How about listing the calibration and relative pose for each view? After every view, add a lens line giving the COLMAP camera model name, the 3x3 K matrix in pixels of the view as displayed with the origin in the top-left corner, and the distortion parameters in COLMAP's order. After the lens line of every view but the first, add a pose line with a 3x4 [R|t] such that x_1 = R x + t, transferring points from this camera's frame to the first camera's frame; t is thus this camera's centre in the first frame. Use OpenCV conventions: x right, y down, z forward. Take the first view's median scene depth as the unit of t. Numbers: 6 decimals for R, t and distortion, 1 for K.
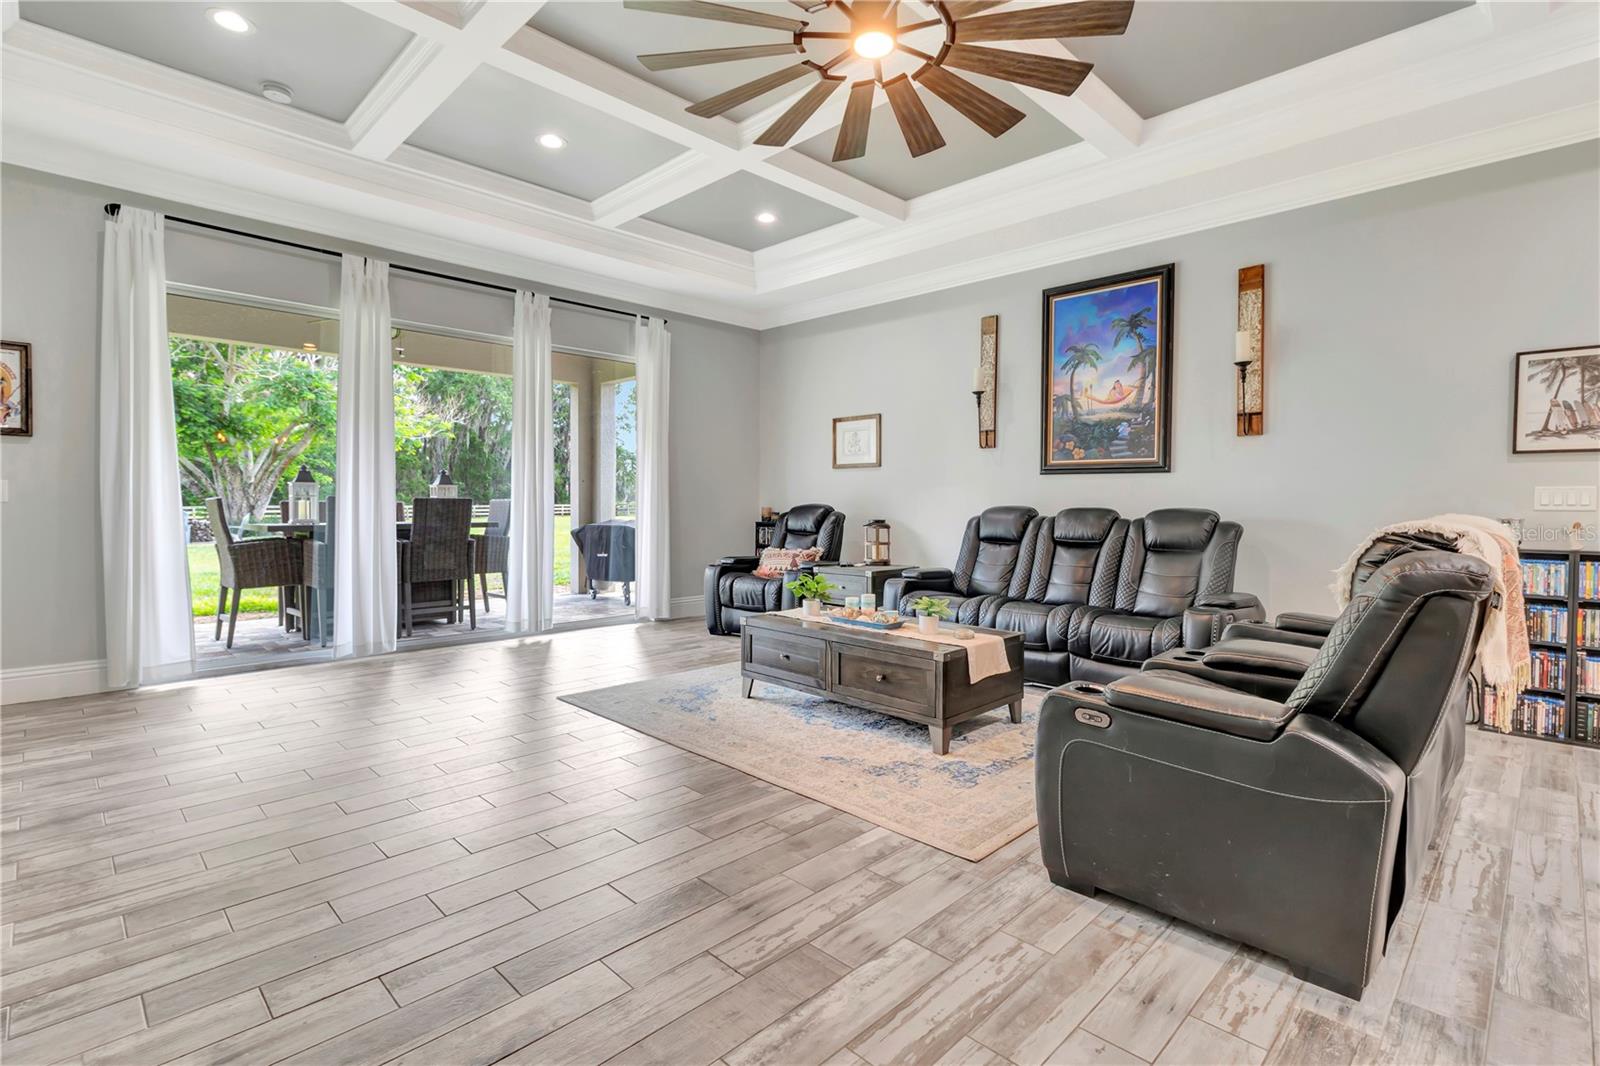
lens RADIAL K [[754.5, 0, 830.1], [0, 754.5, 512.5], [0, 0, 1]] dist [0.005316, 0.000244]
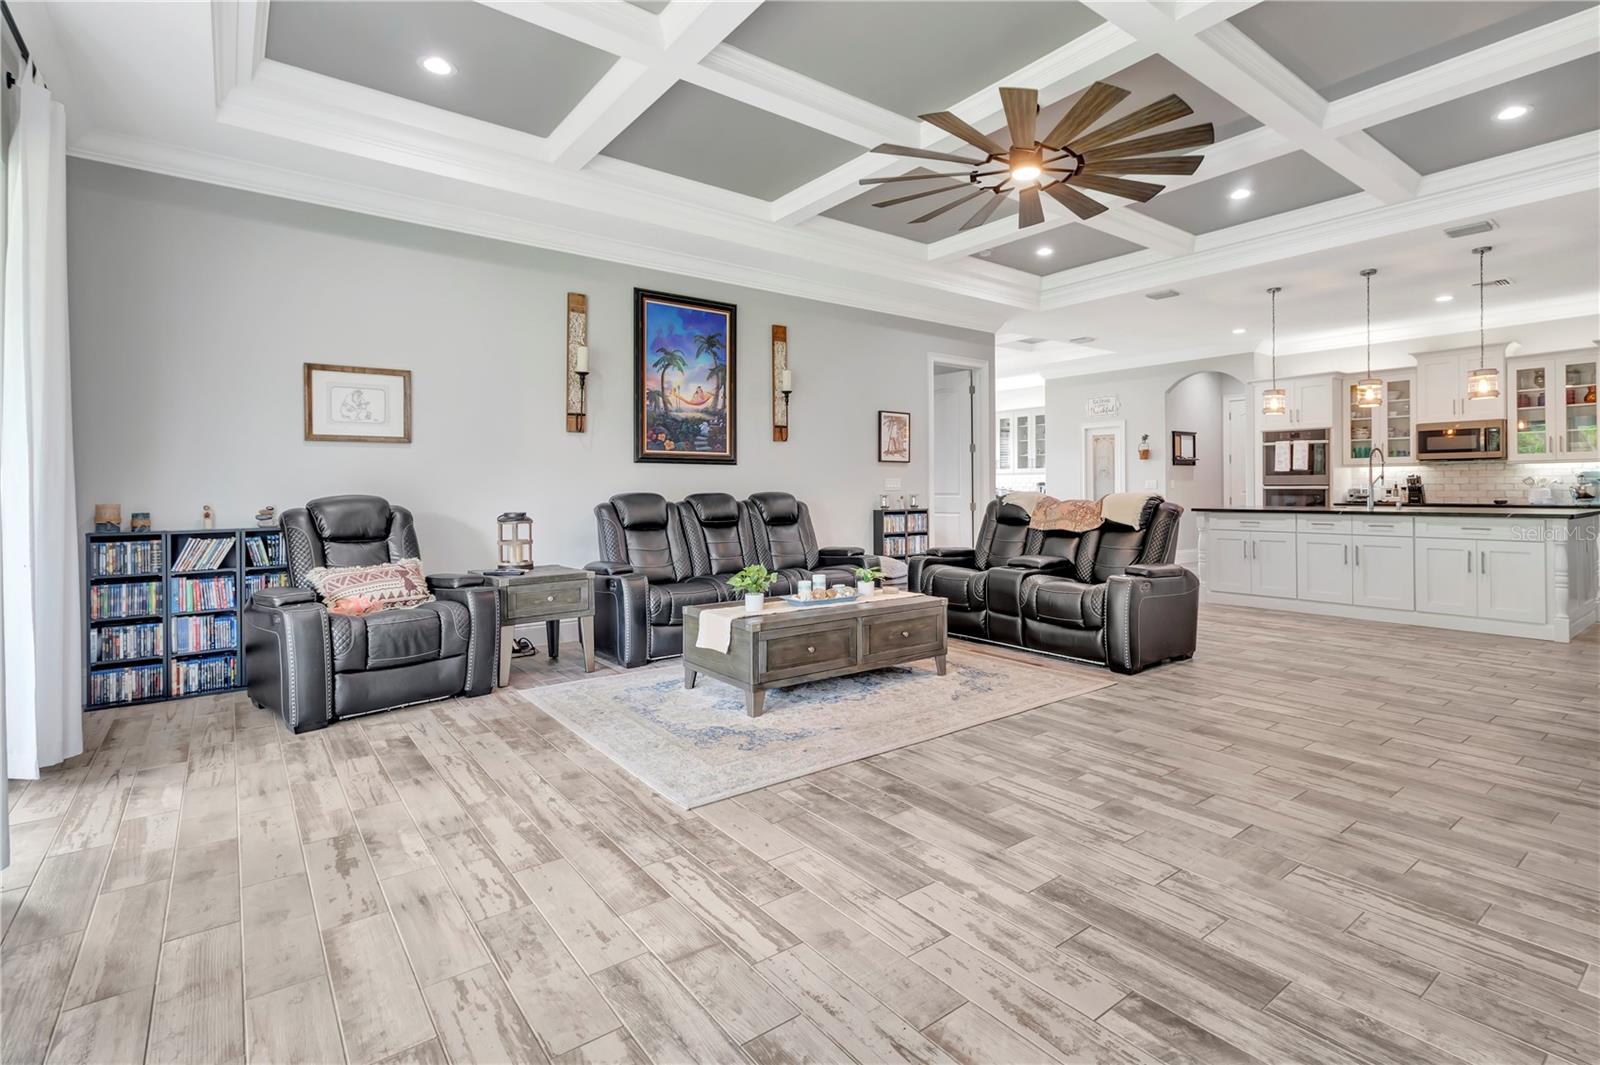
lens RADIAL K [[754.5, 0, 812.3], [0, 754.5, 482.9], [0, 0, 1]] dist [0.005316, 0.000244]
pose [[0.150151, 0.000789, 0.988663, -0.759542], [0.021402, 0.999763, -0.004048, -0.013275], [-0.988431, 0.021767, 0.150098, 0.634635]]
